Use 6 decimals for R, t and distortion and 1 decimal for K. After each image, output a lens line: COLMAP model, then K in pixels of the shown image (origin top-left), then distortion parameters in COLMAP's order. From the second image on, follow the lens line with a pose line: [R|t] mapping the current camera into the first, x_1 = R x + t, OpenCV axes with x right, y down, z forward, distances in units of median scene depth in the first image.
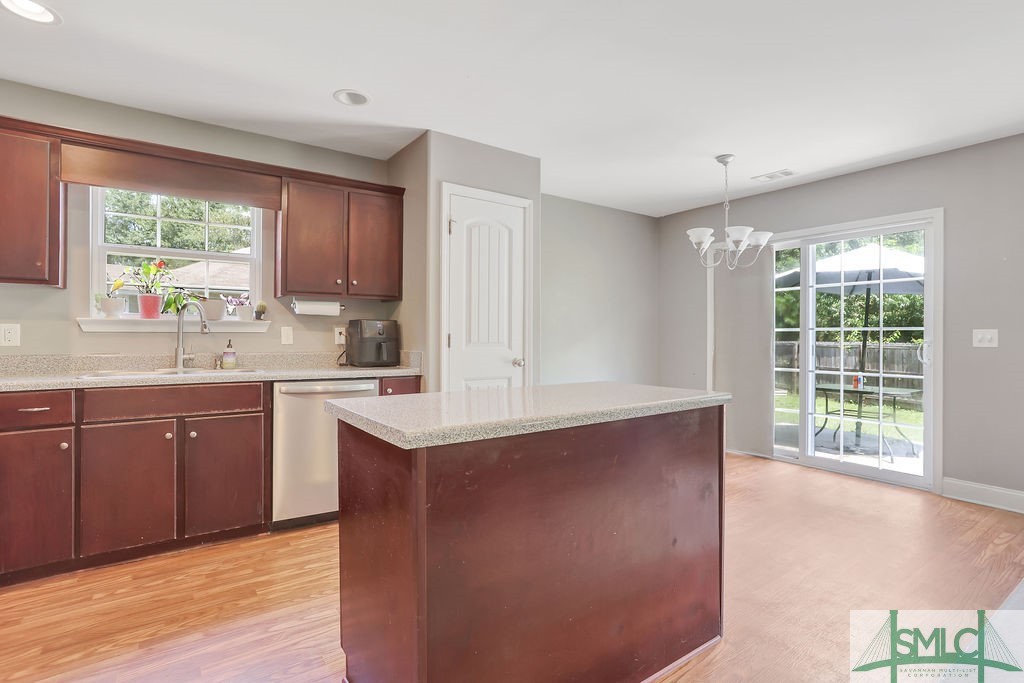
lens RADIAL K [[513.0, 0, 507.0], [0, 513.0, 333.6], [0, 0, 1]] dist [-0.059814, 0.055059]
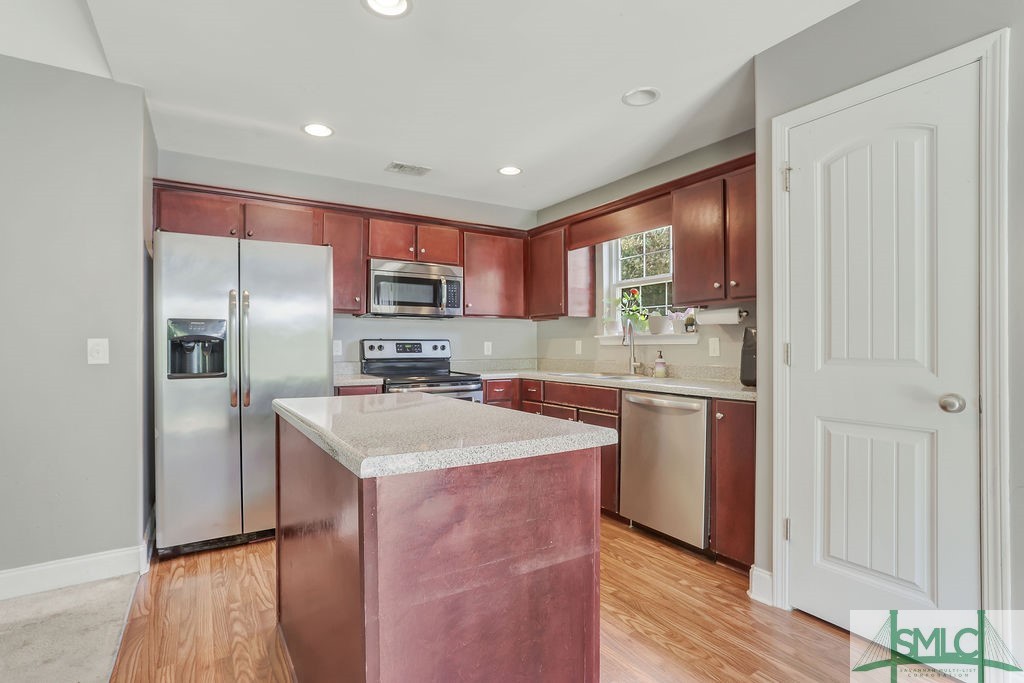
lens RADIAL K [[505.4, 0, 511.3], [0, 505.4, 344.7], [0, 0, 1]] dist [0.000968, 0.000661]
pose [[-0.046462, -0.008403, -0.998885, 0.533238], [0.006391, 0.999942, -0.008709, 0.004892], [0.998900, -0.006788, -0.046406, 0.659114]]
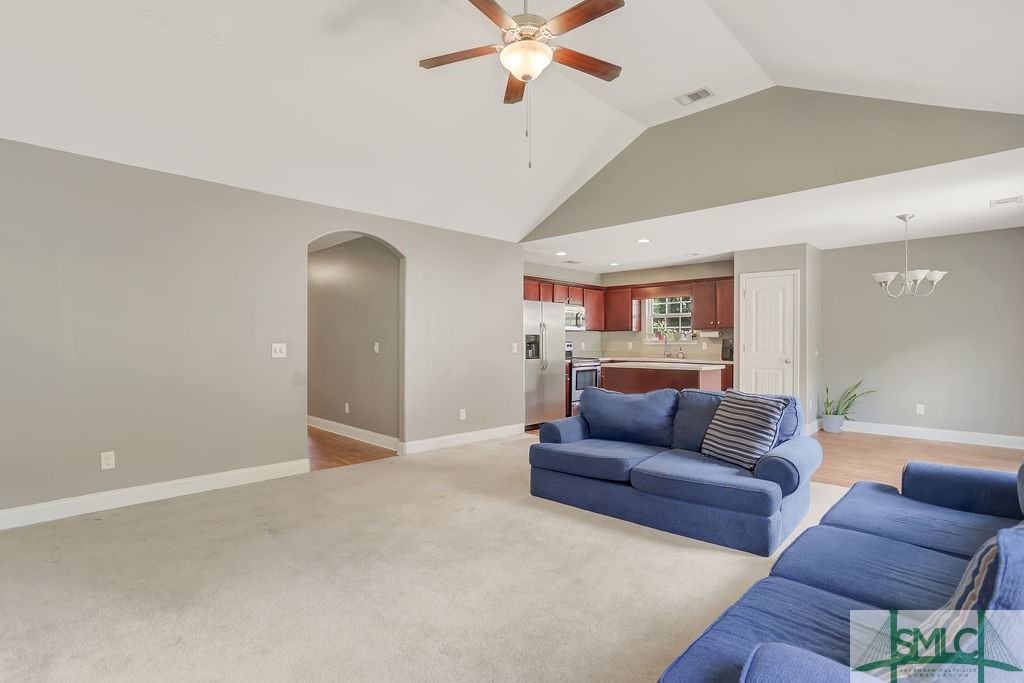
lens RADIAL K [[509.4, 0, 512.0], [0, 509.4, 341.5], [0, 0, 1]] dist [-0.050101, 0.038305]
pose [[0.191707, -0.004207, -0.981443, 1.692604], [0.004778, 0.999983, -0.003353, -0.013182], [0.981441, -0.004046, 0.191723, -0.326533]]
